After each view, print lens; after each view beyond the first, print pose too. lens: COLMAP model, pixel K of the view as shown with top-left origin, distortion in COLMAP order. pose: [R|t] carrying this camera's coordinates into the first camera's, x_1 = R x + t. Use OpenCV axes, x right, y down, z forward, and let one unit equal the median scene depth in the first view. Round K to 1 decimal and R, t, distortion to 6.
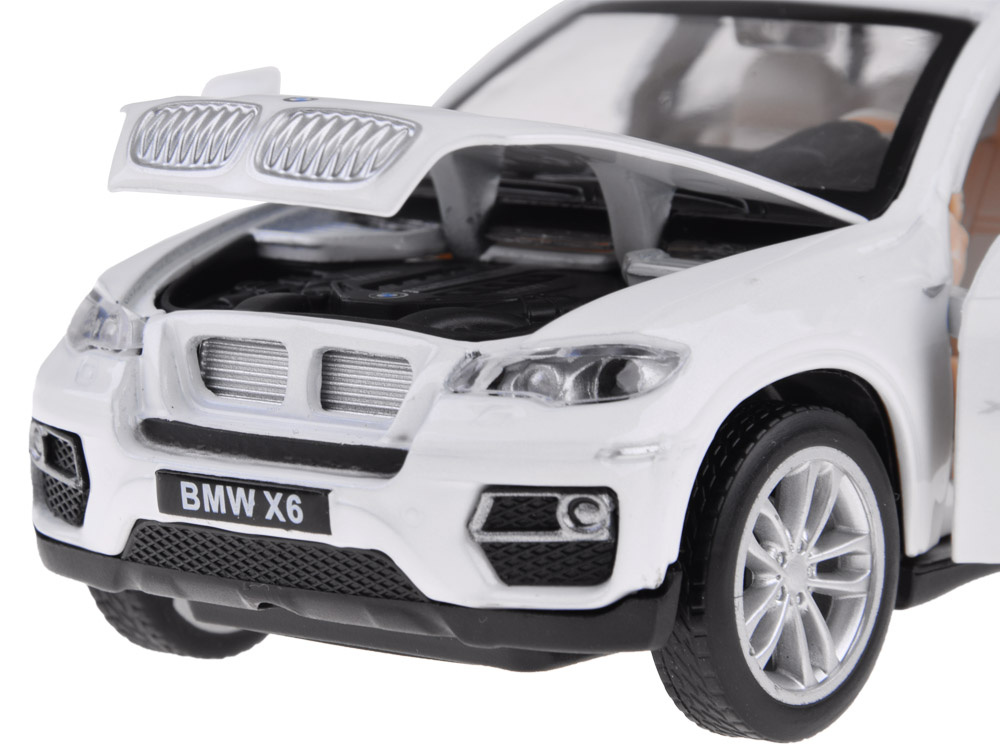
lens RADIAL K [[4588.1, 0, 496.3], [0, 4588.1, 377.2], [0, 0, 1]] dist [0.831968, 0.000000]
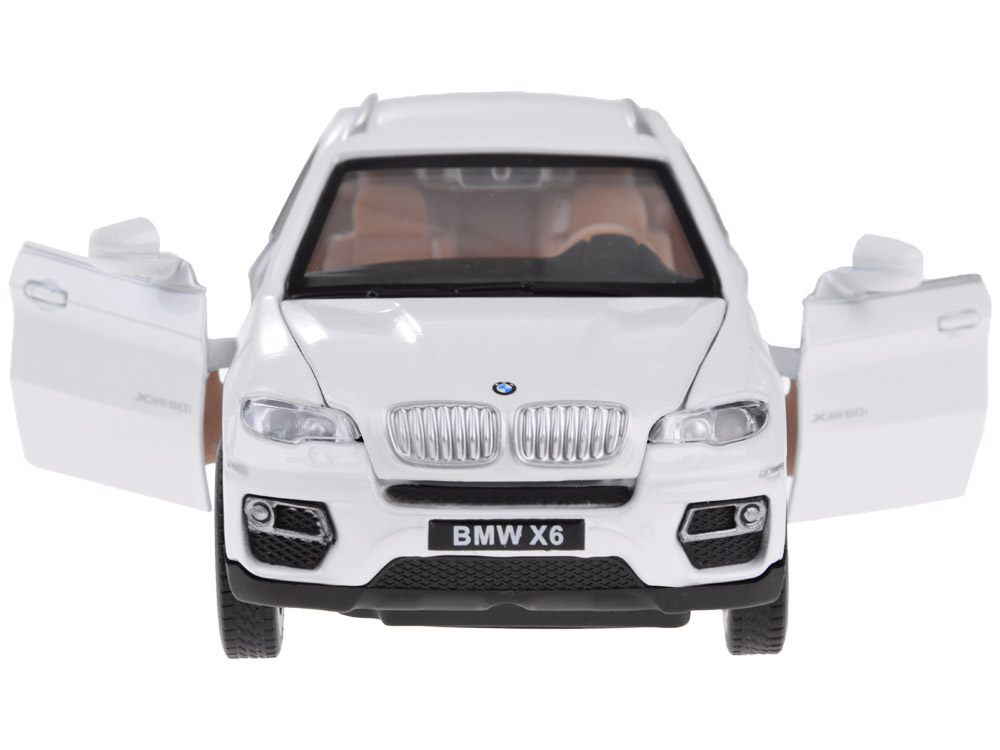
lens RADIAL K [[4588.1, 0, 501.7], [0, 4588.1, 376.6], [0, 0, 1]] dist [0.831968, 0.000000]
pose [[0.795296, -0.095546, 0.598644, -0.917681], [0.085828, 0.995301, 0.044832, -0.087402], [-0.600114, 0.015726, 0.799760, -0.150125]]
